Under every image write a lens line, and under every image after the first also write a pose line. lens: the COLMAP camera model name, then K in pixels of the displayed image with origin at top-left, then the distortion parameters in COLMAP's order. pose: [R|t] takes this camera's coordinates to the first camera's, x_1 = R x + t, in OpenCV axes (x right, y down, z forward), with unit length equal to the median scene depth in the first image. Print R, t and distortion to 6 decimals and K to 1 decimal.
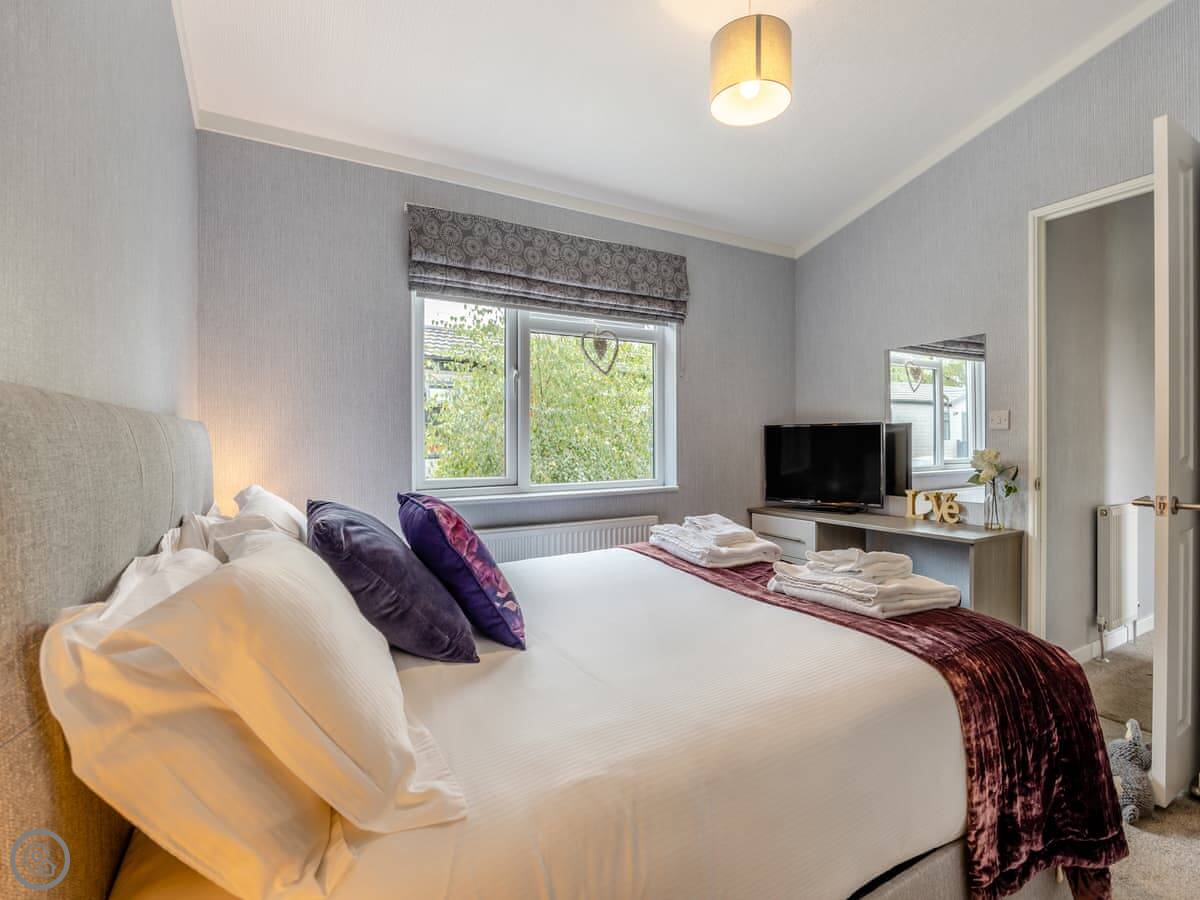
lens RADIAL K [[536.4, 0, 599.1], [0, 536.4, 445.9], [0, 0, 1]] dist [-0.012801, 0.001273]
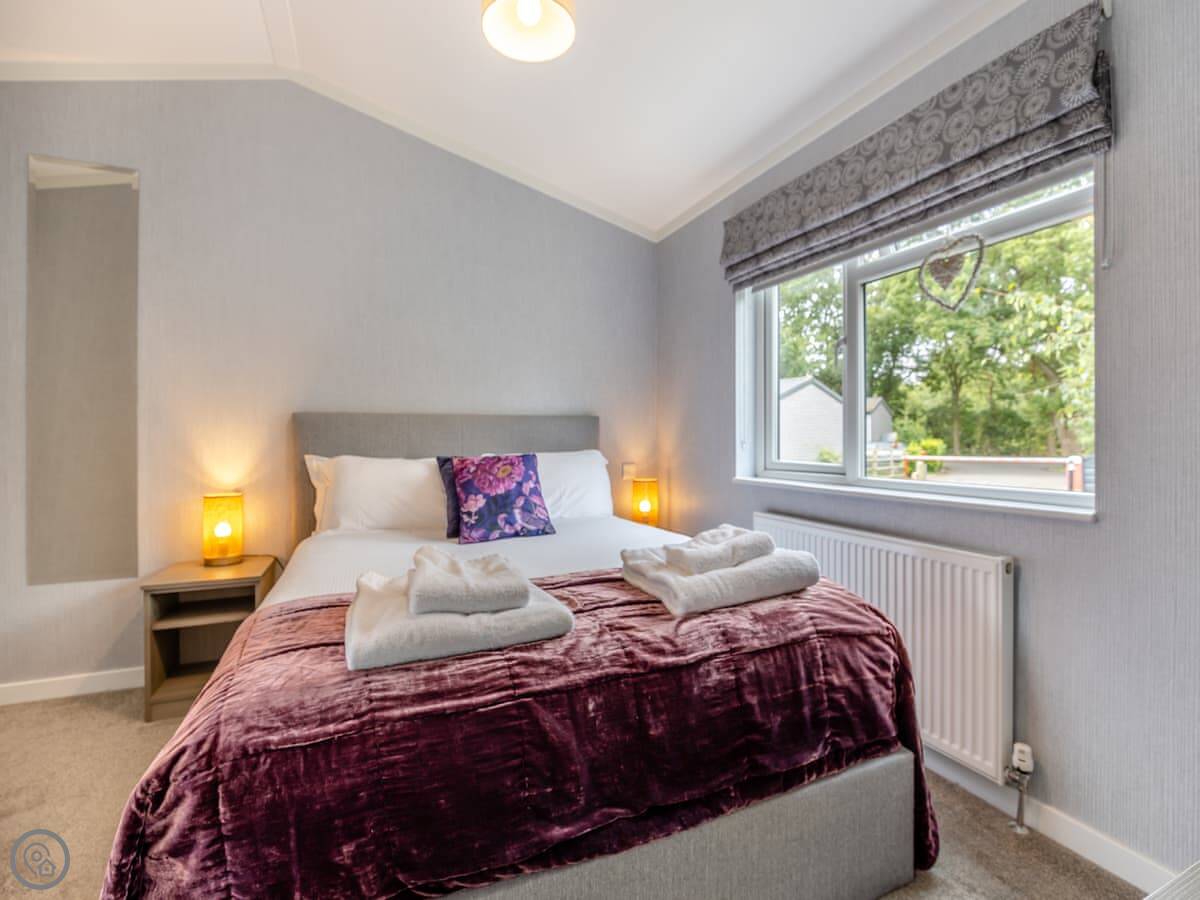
lens RADIAL K [[536.4, 0, 599.6], [0, 536.4, 440.5], [0, 0, 1]] dist [-0.012801, 0.001273]
pose [[-0.078532, 0.009892, -0.996863, 0.696968], [-0.007962, 0.999913, 0.010549, 0.013821], [0.996880, 0.008765, -0.078446, 0.686205]]
